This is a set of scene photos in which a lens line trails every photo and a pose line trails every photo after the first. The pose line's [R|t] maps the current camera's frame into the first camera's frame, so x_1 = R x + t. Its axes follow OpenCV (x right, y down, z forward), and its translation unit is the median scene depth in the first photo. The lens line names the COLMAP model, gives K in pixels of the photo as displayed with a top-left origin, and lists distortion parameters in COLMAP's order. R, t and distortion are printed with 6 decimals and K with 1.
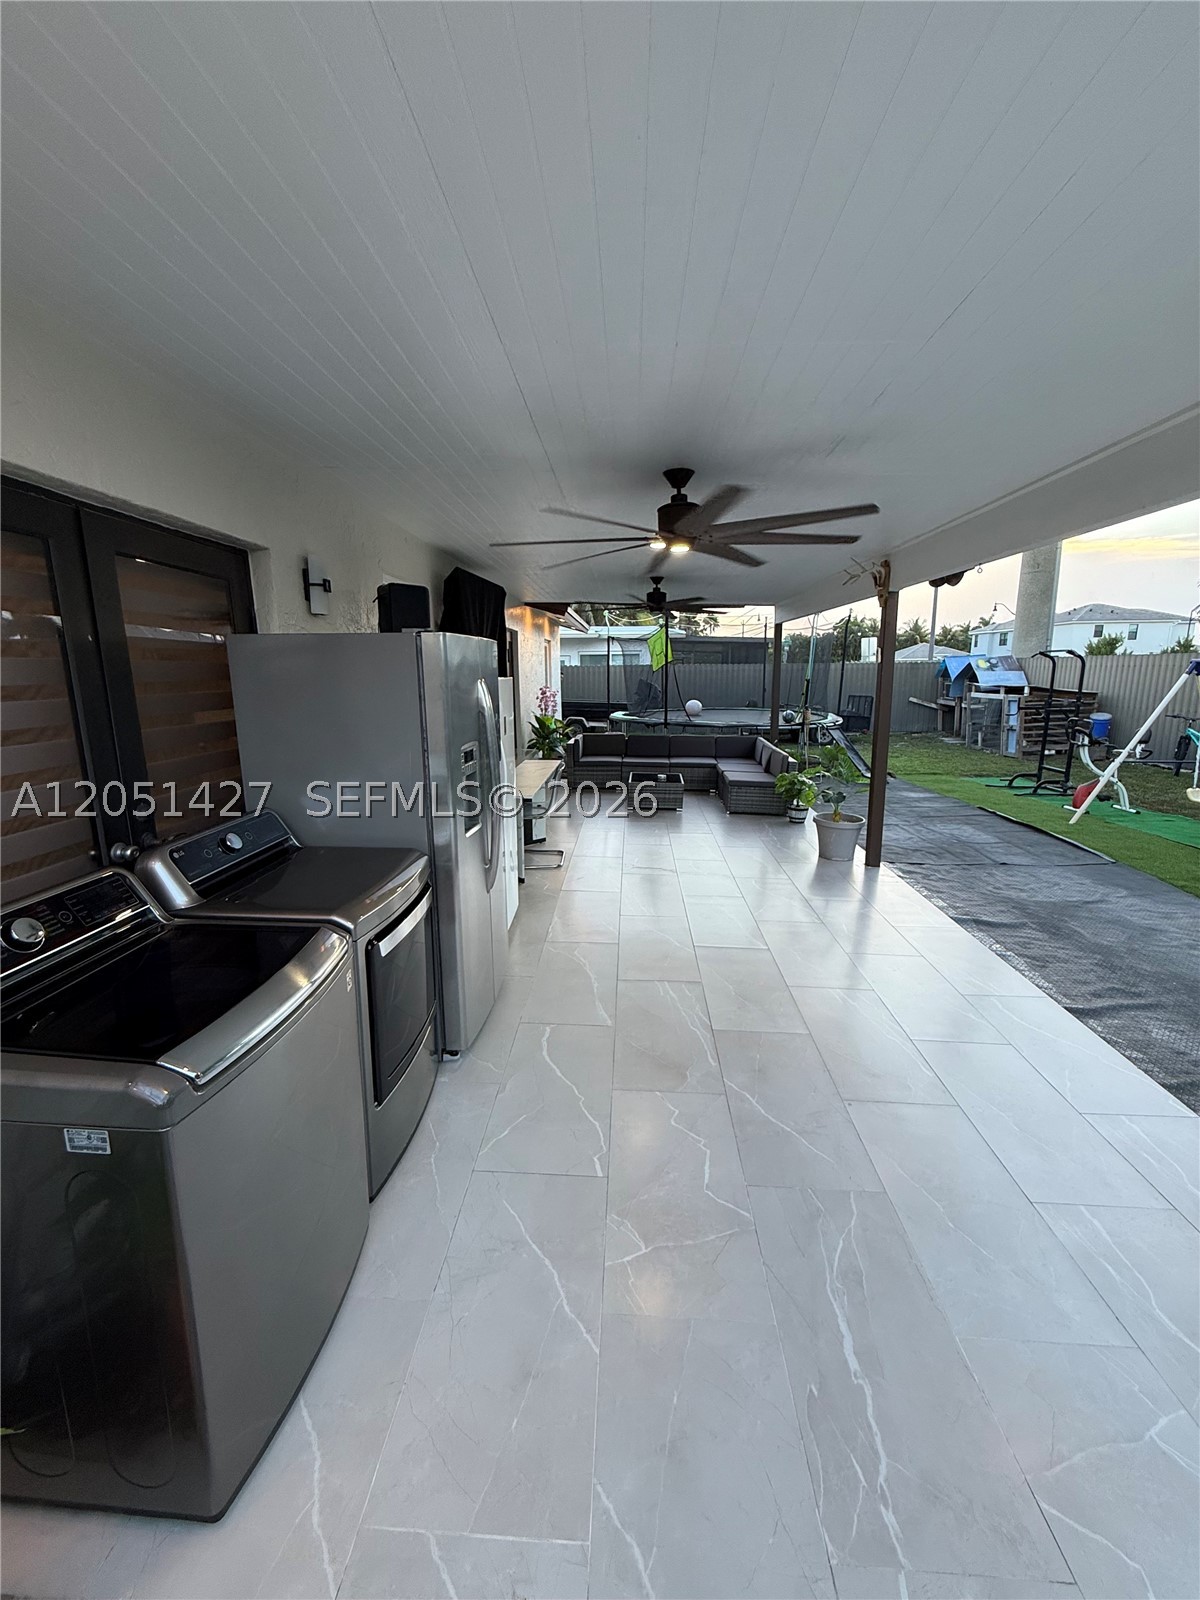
lens RADIAL K [[646.6, 0, 603.5], [0, 646.6, 791.8], [0, 0, 1]] dist [0.016319, -0.000061]
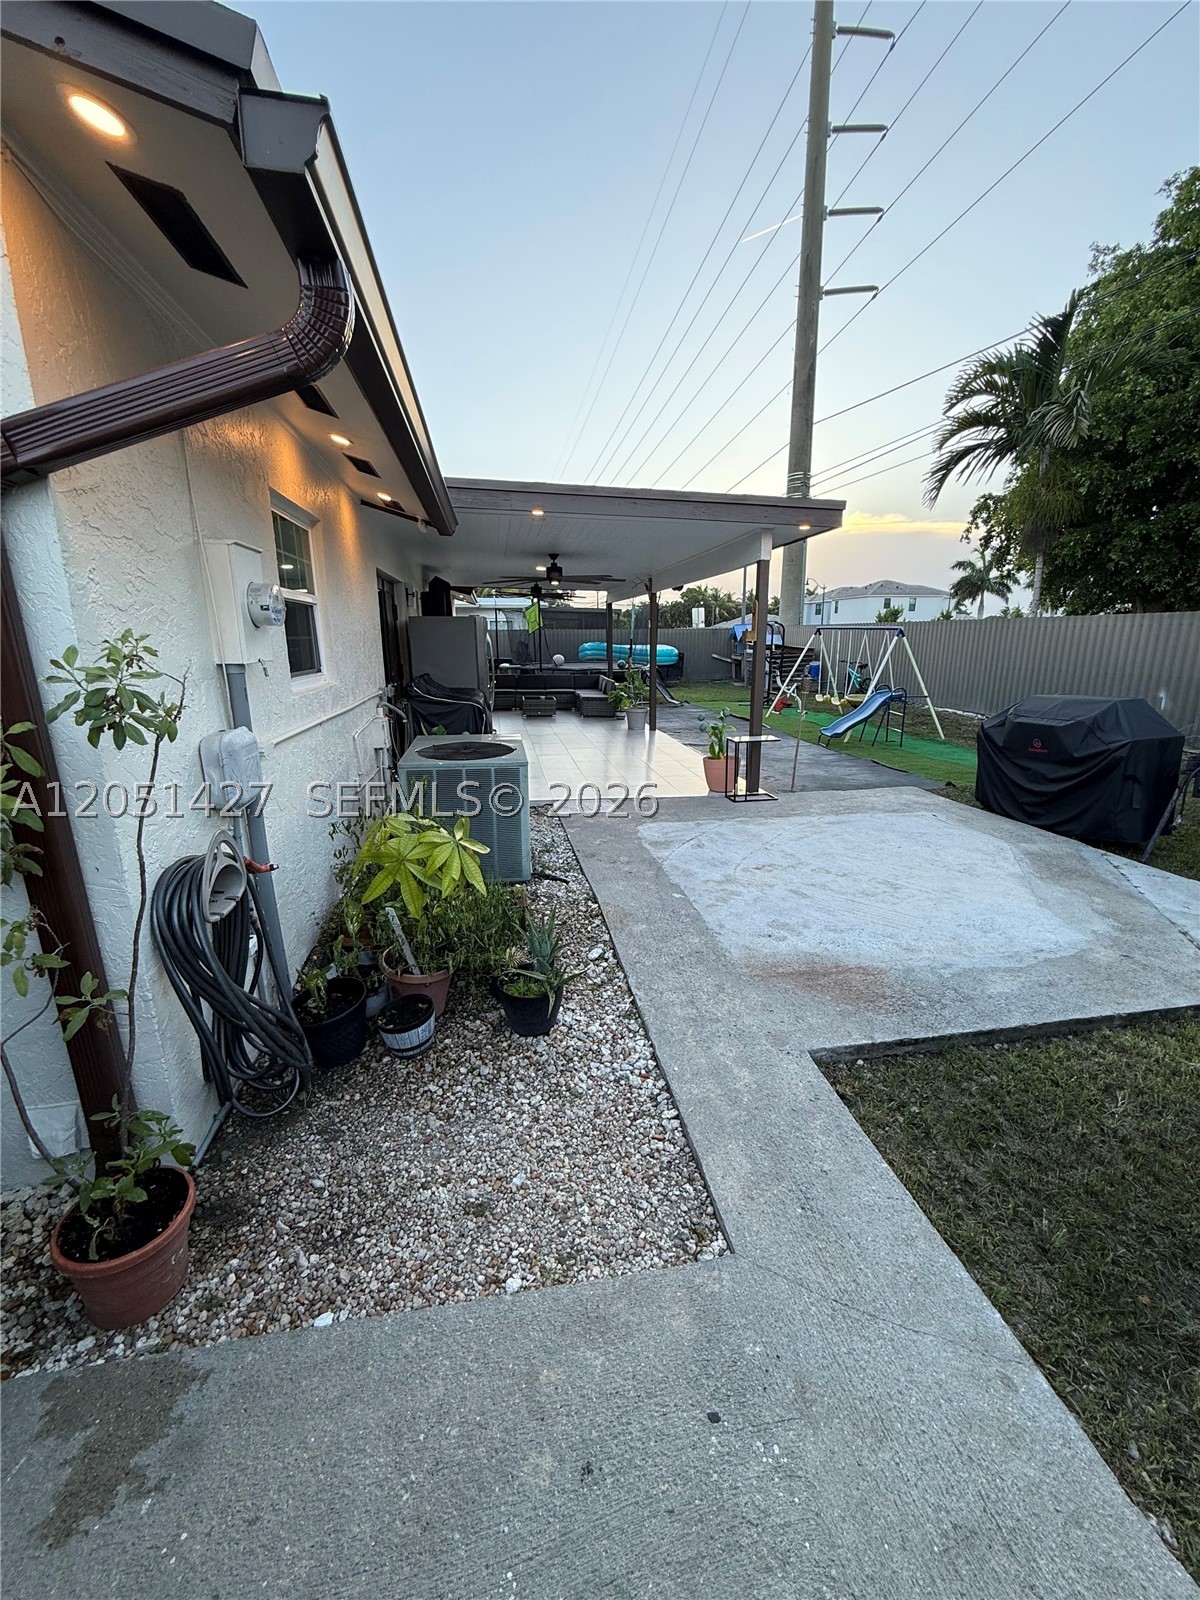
lens RADIAL K [[646.6, 0, 603.5], [0, 646.6, 791.8], [0, 0, 1]] dist [0.016319, -0.000061]
pose [[0.977383, -0.049022, 0.205717, -0.079489], [0.038716, 0.997799, 0.053831, 0.098407], [-0.207903, -0.044649, 0.977130, -0.480665]]
